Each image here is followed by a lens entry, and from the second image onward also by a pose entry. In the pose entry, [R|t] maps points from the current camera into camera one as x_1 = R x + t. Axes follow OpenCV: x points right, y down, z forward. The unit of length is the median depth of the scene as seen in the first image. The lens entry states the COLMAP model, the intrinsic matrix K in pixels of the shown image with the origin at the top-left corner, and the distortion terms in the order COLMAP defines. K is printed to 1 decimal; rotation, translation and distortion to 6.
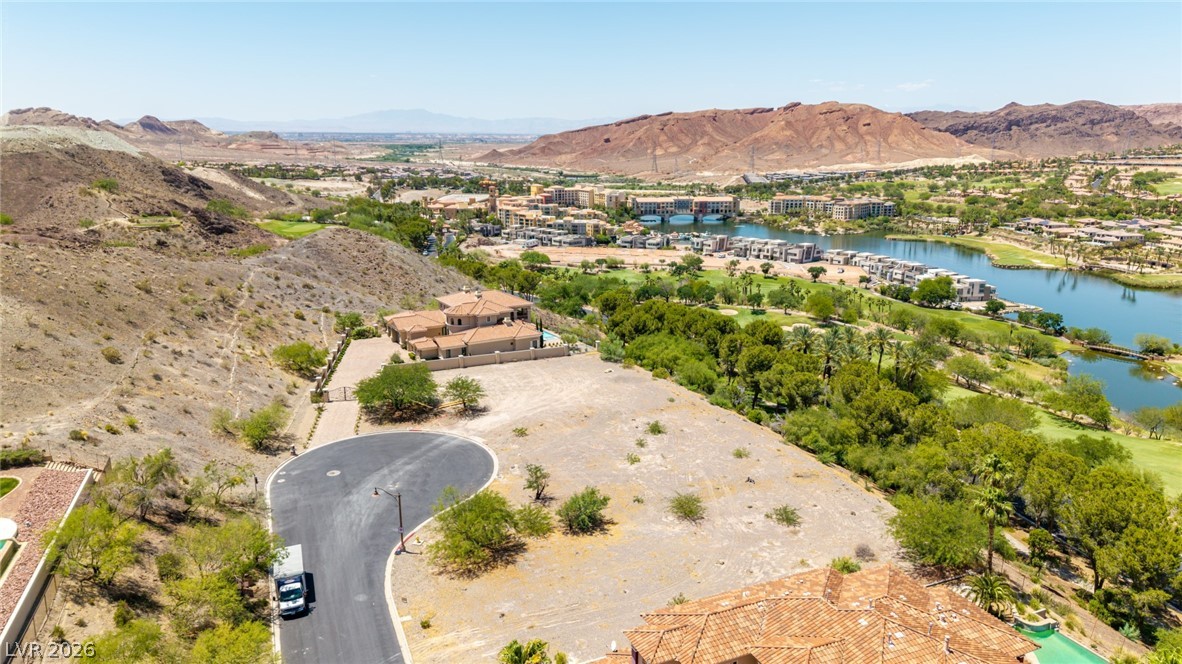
lens RADIAL K [[789.1, 0, 592.1], [0, 789.1, 342.7], [0, 0, 1]] dist [0.036799, -0.042193]
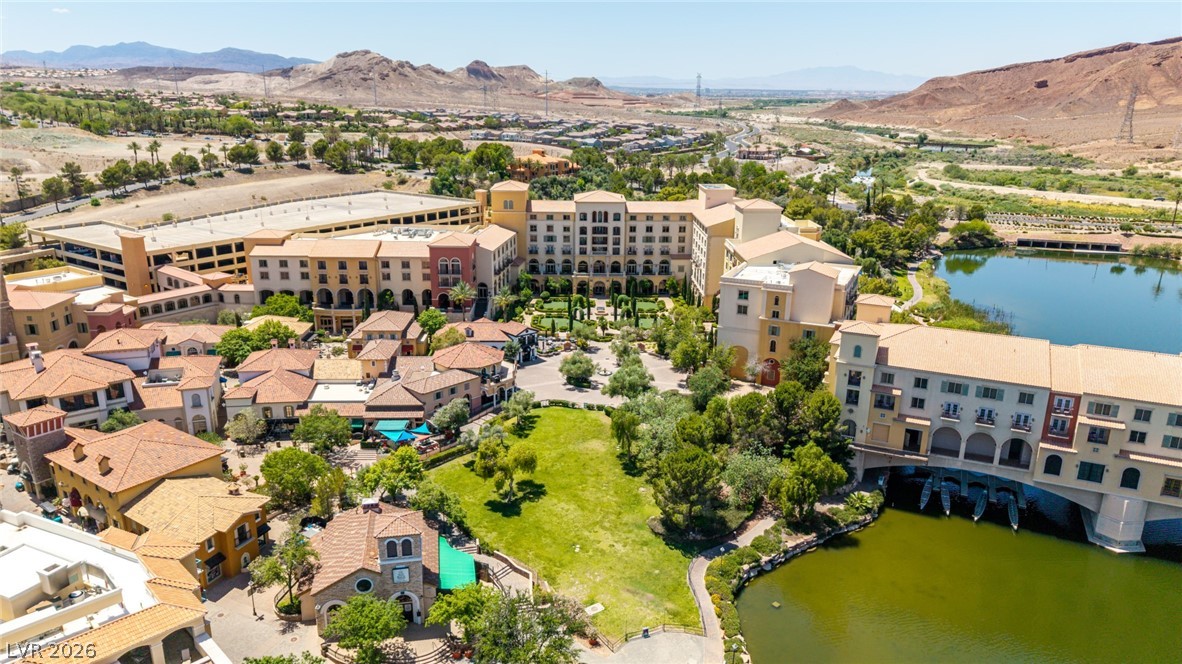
lens RADIAL K [[789.1, 0, 594.7], [0, 789.1, 335.7], [0, 0, 1]] dist [0.036799, -0.042193]
pose [[0.874528, 0.149267, -0.461433, 0.075831], [-0.130951, 0.988794, 0.071677, -0.186572], [0.466961, -0.002259, 0.884275, 0.851629]]
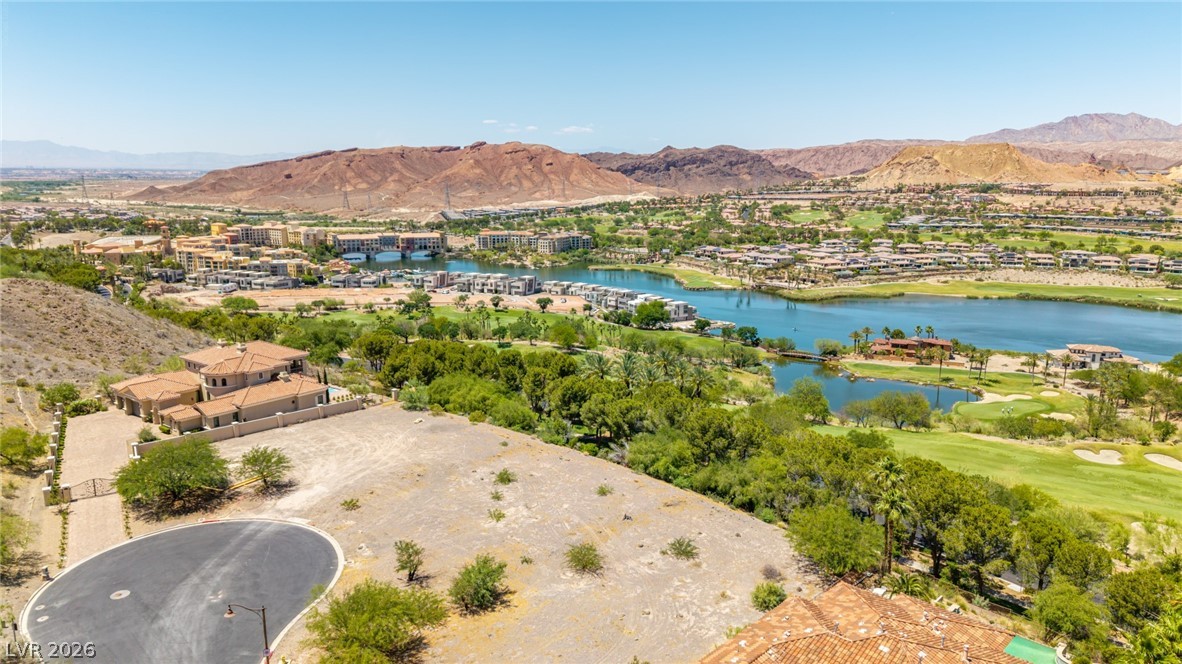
lens RADIAL K [[789.1, 0, 595.1], [0, 789.1, 341.9], [0, 0, 1]] dist [0.036799, -0.042193]
pose [[0.925876, -0.074126, 0.370484, -0.019229], [0.091094, 0.995435, -0.028487, -0.001560], [-0.366681, 0.060124, 0.928402, 0.012612]]
